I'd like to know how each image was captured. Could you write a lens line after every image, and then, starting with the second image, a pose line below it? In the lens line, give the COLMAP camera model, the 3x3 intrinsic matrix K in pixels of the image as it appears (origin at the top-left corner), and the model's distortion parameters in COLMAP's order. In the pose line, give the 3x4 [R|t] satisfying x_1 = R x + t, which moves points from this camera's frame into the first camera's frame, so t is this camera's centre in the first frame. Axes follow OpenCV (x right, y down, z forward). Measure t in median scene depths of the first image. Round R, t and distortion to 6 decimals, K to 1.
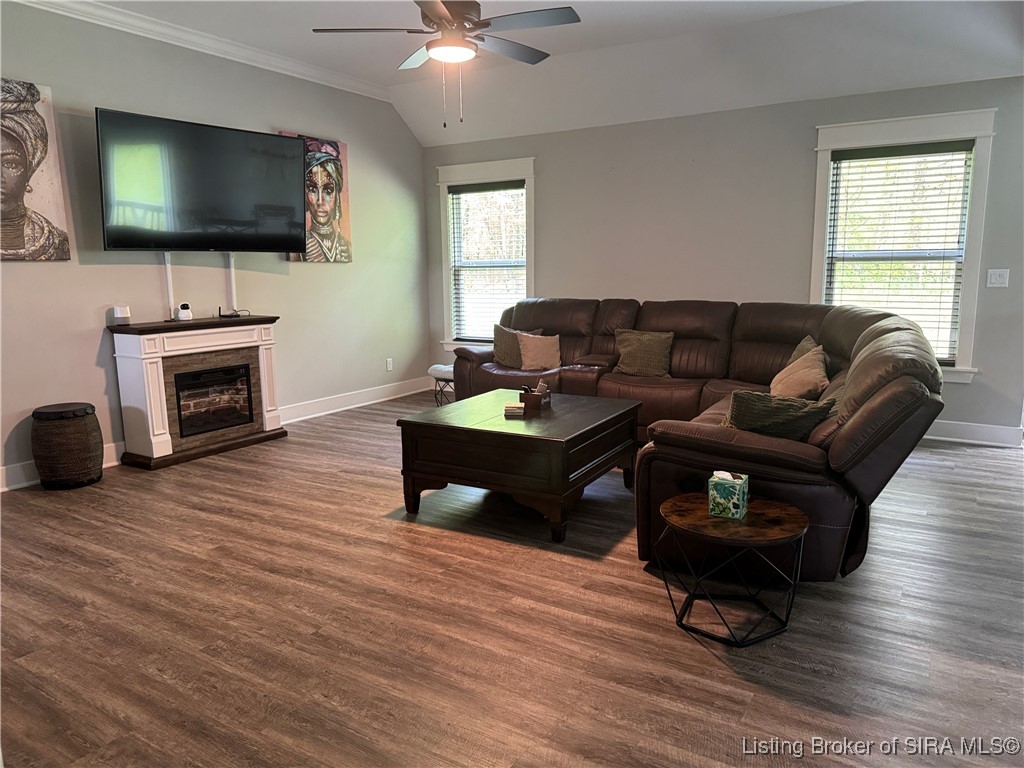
lens RADIAL K [[724.8, 0, 515.5], [0, 724.8, 389.1], [0, 0, 1]] dist [0.009821, -0.026458]
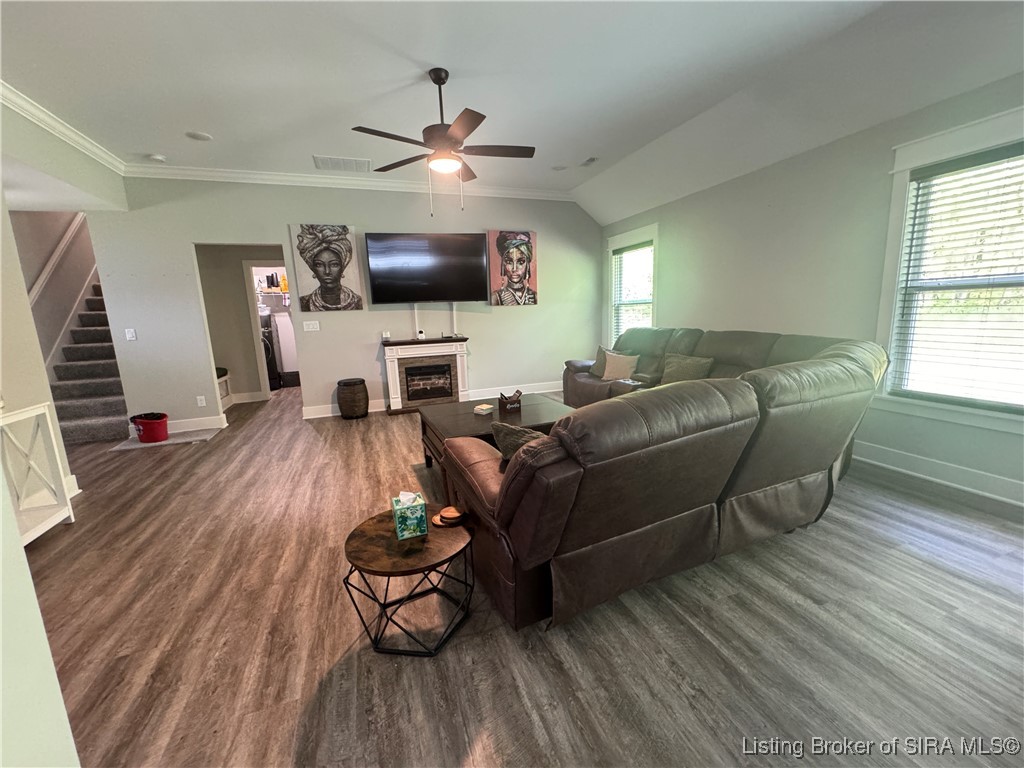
lens RADIAL K [[411.8, 0, 514.0], [0, 411.8, 380.3], [0, 0, 1]] dist [-0.003701, -0.000307]
pose [[0.782146, 0.085468, -0.617205, 0.390852], [-0.074957, 0.996261, 0.042969, -0.050011], [0.618570, 0.012655, 0.785628, 0.293249]]
